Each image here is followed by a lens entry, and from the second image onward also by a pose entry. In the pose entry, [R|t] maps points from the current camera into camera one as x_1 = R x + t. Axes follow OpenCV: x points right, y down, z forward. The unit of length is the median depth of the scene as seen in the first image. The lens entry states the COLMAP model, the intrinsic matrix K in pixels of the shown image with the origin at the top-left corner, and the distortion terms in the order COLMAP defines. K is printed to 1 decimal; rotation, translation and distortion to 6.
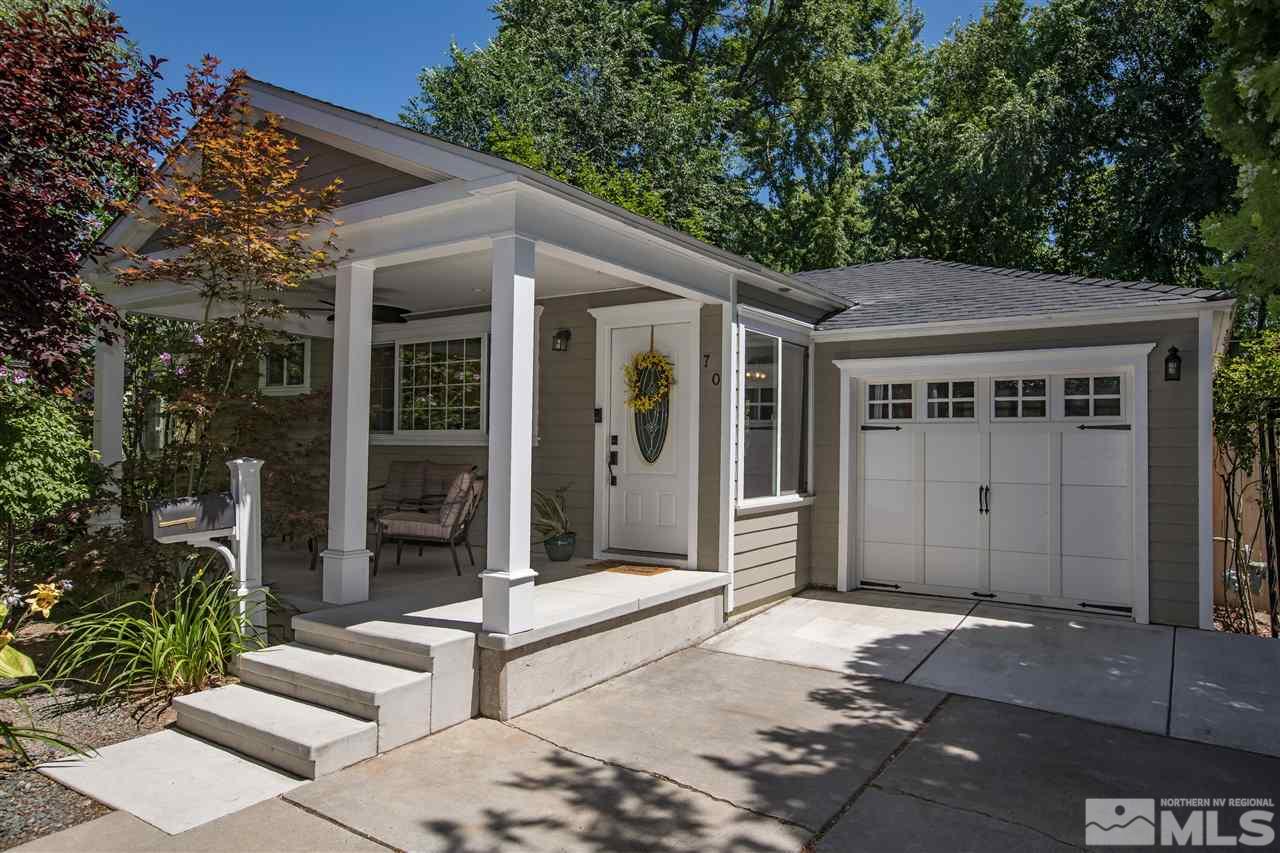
lens RADIAL K [[846.4, 0, 640.0], [0, 846.4, 426.5], [0, 0, 1]] dist [-0.011996, 0.002825]
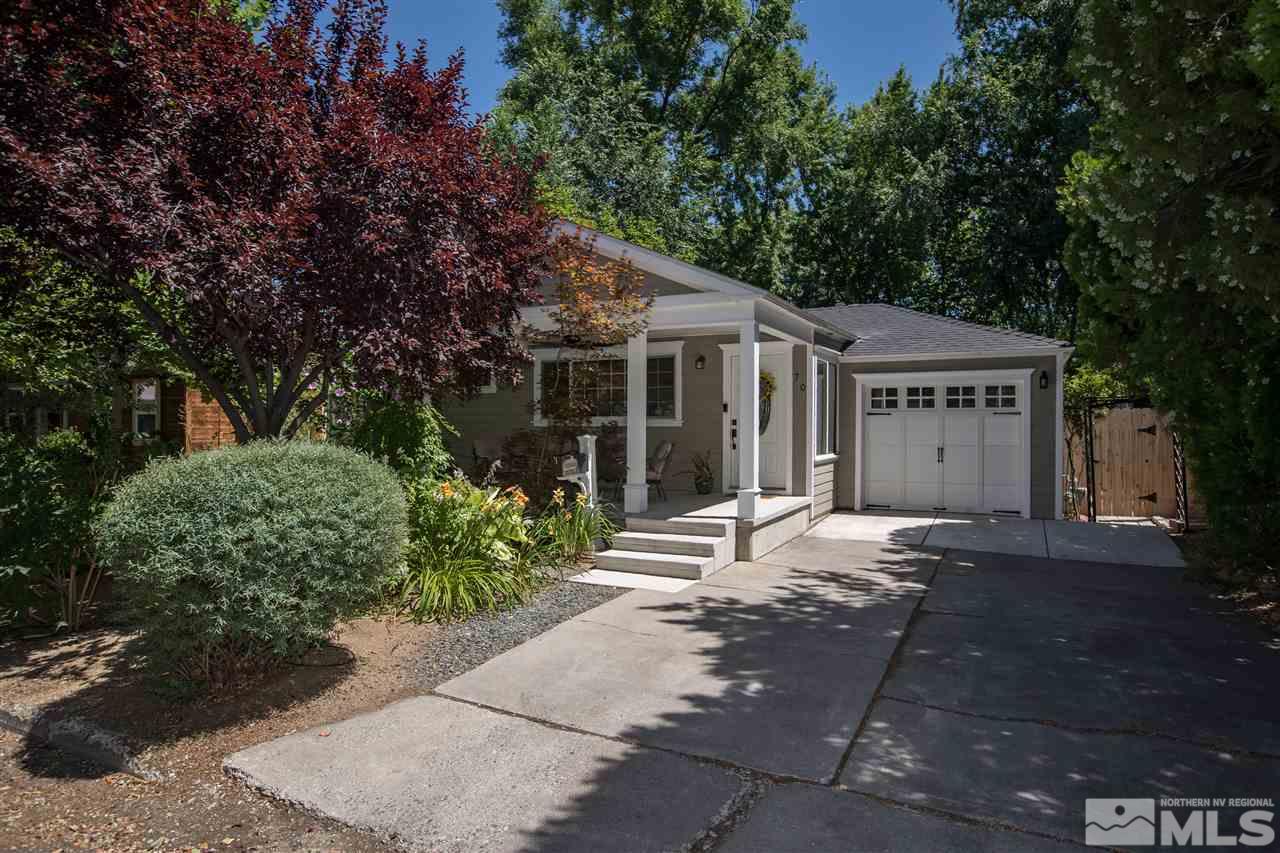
lens RADIAL K [[778.7, 0, 640.0], [0, 778.7, 426.5], [0, 0, 1]] dist [-0.023343, 0.000451]
pose [[0.991400, -0.009486, 0.130519, -0.421186], [0.005995, 0.999614, 0.027121, -0.019208], [-0.130726, -0.026105, 0.991075, -0.516061]]
